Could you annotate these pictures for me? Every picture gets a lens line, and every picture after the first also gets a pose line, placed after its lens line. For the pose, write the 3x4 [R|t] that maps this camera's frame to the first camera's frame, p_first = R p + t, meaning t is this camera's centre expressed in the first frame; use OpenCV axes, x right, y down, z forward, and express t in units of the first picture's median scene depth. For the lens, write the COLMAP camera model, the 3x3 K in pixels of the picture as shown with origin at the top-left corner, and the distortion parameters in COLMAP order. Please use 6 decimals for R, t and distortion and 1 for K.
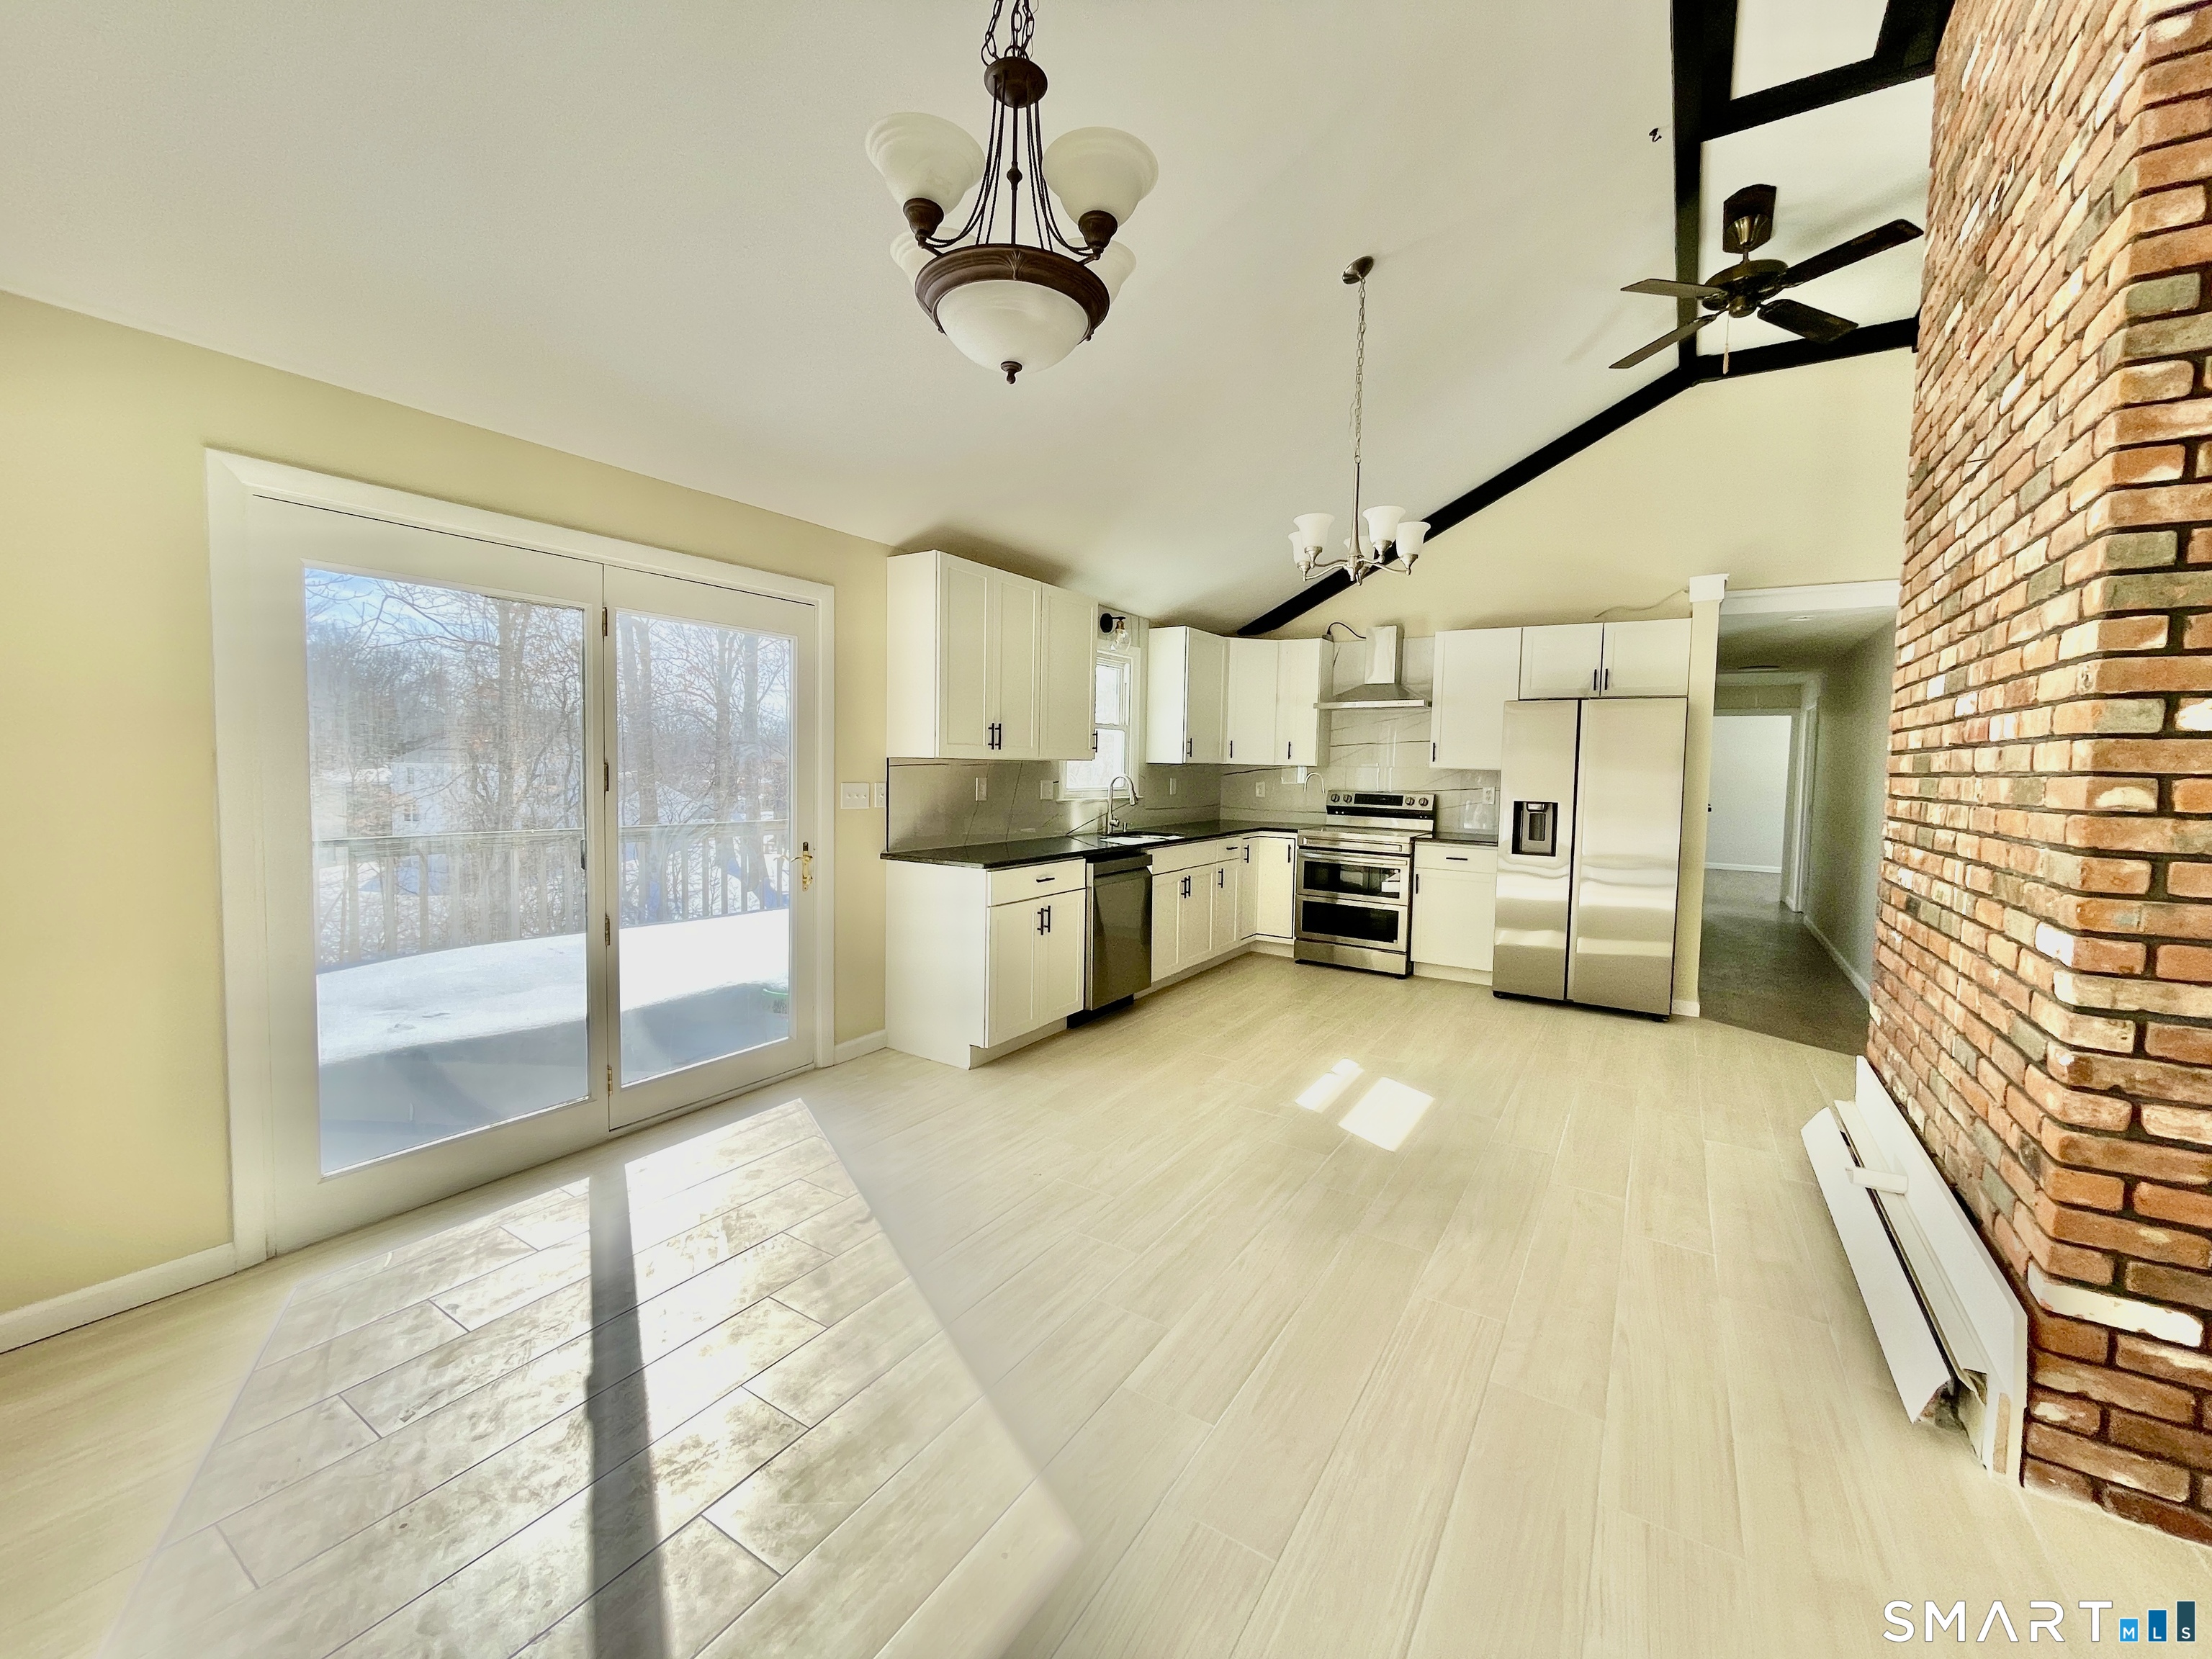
lens RADIAL K [[895.5, 0, 1100.0], [0, 895.5, 817.6], [0, 0, 1]] dist [-0.007748, 0.002794]
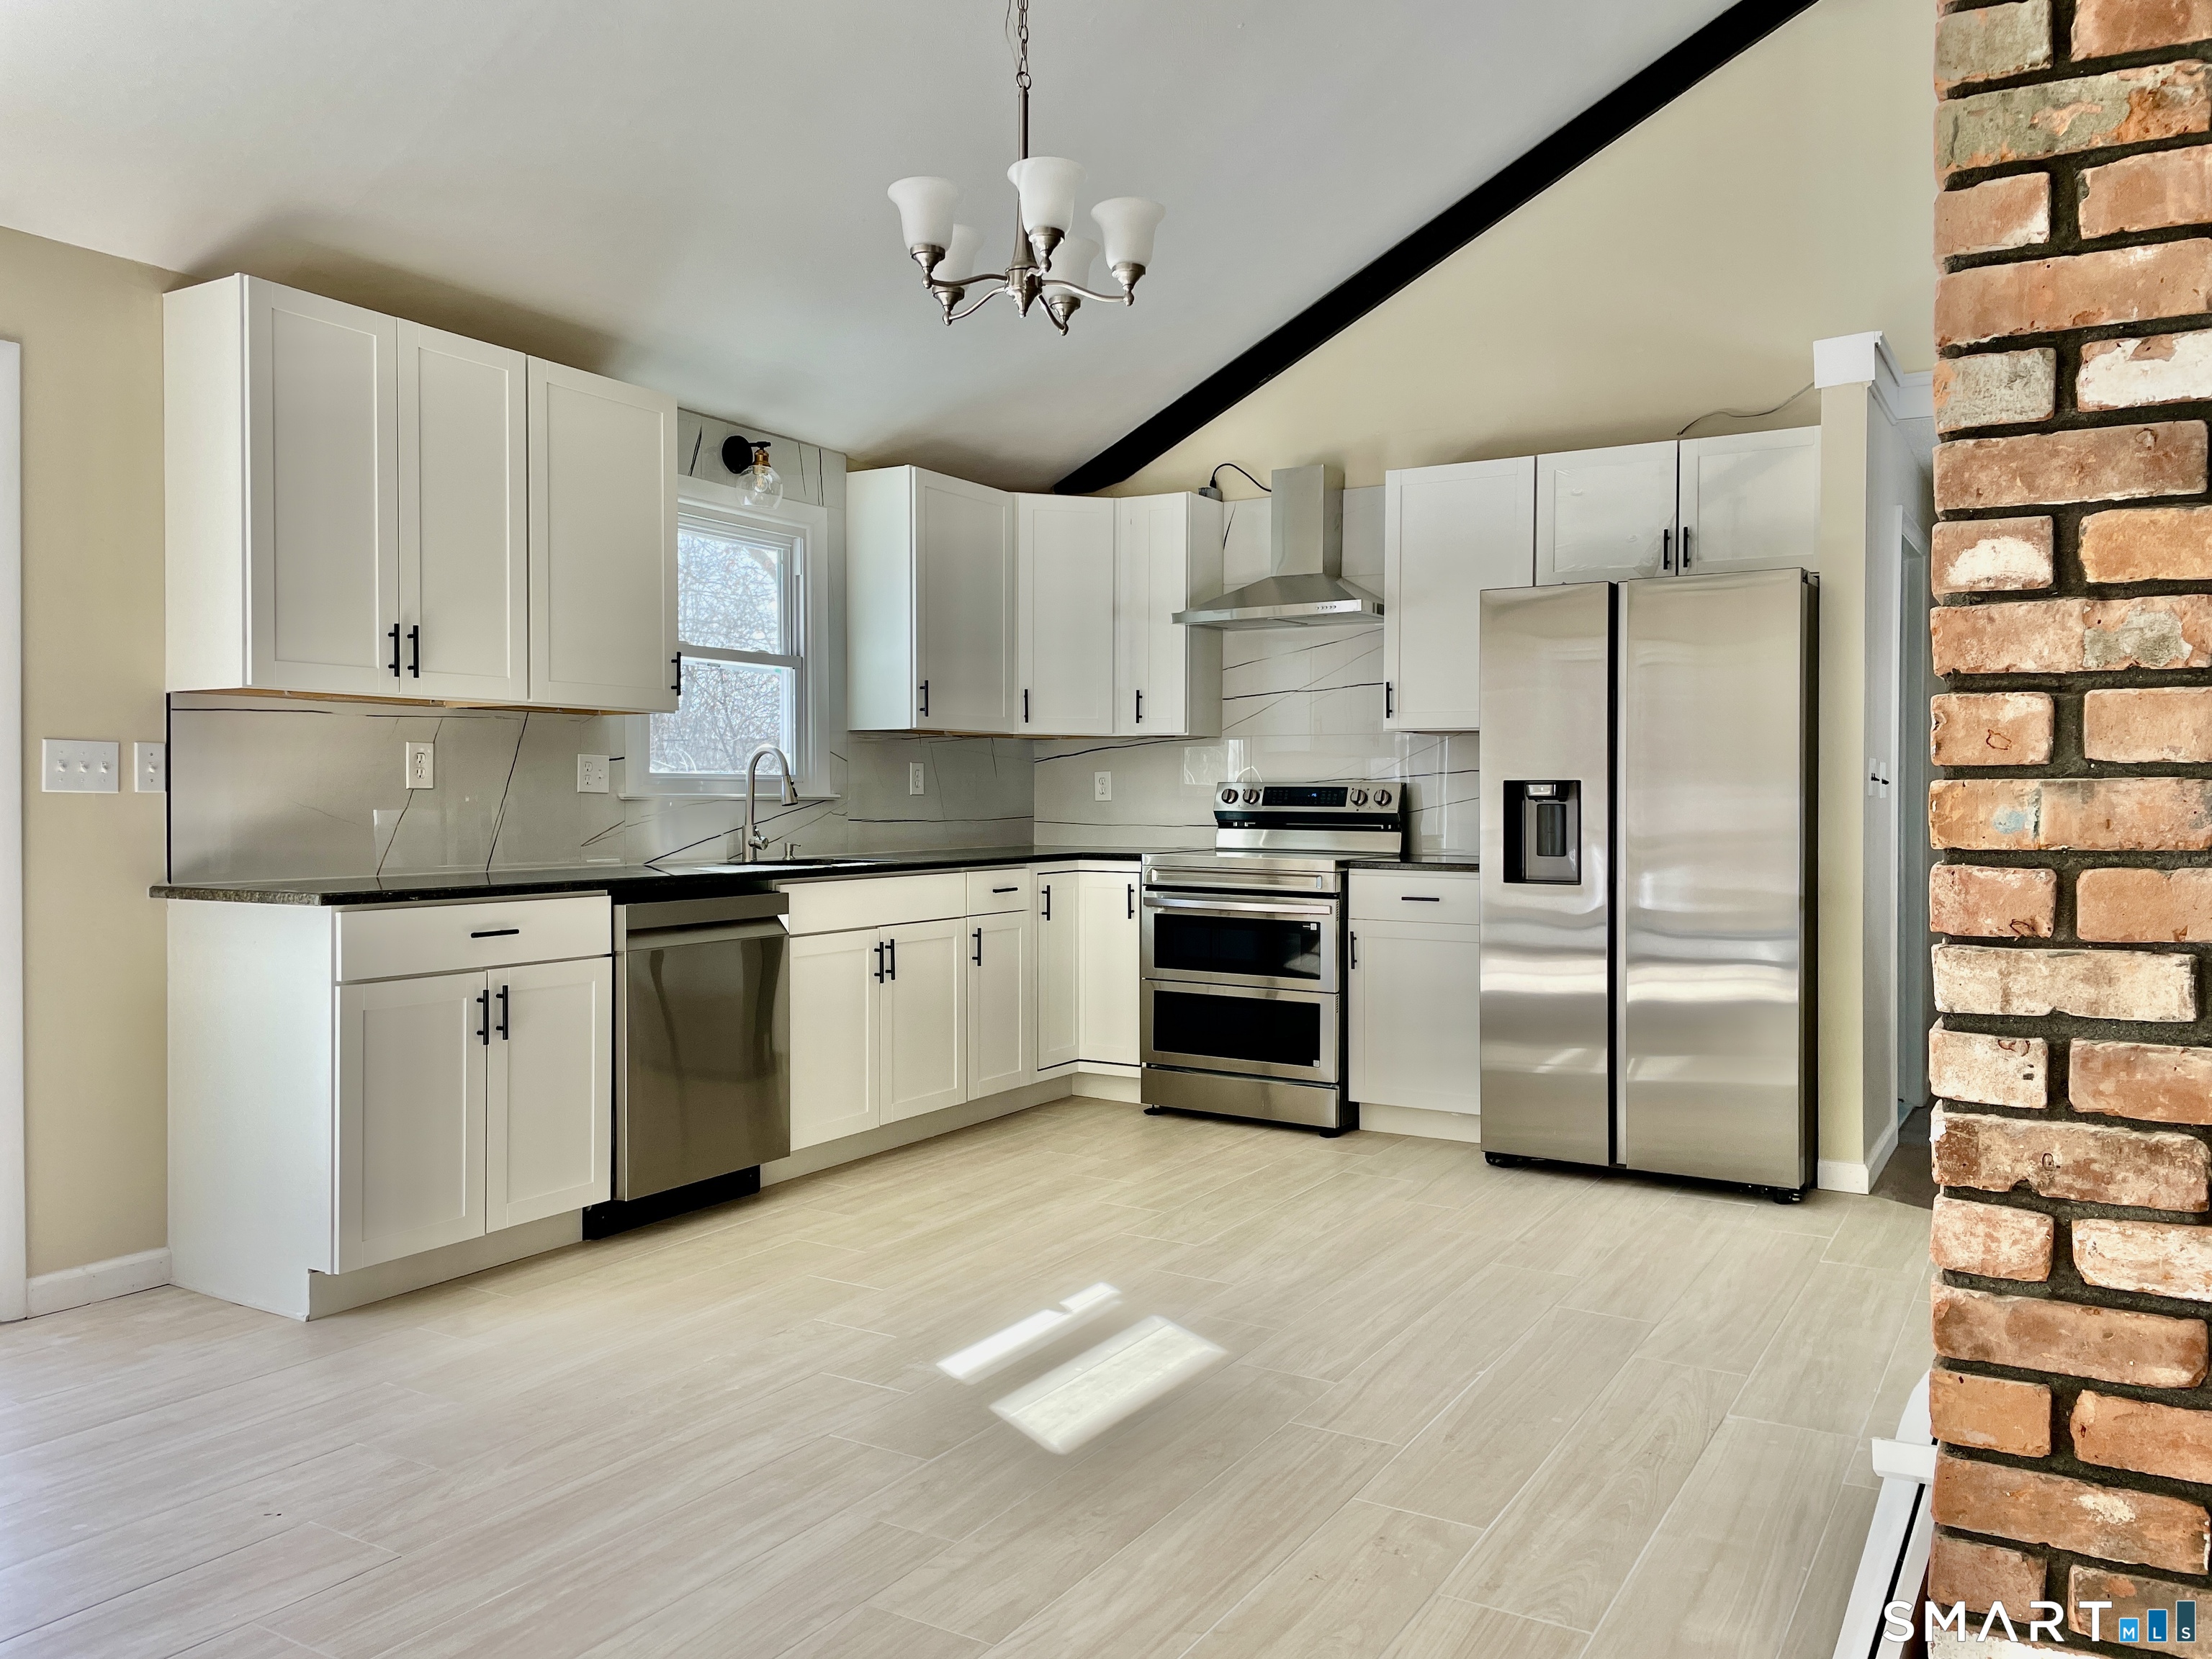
lens RADIAL K [[1667.2, 0, 1108.2], [0, 1667.2, 818.2], [0, 0, 1]] dist [0.071549, -0.067299]
pose [[0.999220, -0.017367, 0.035478, 0.207595], [0.019045, 0.998689, -0.047513, 0.047329], [-0.034607, 0.048151, 0.998240, 0.040981]]
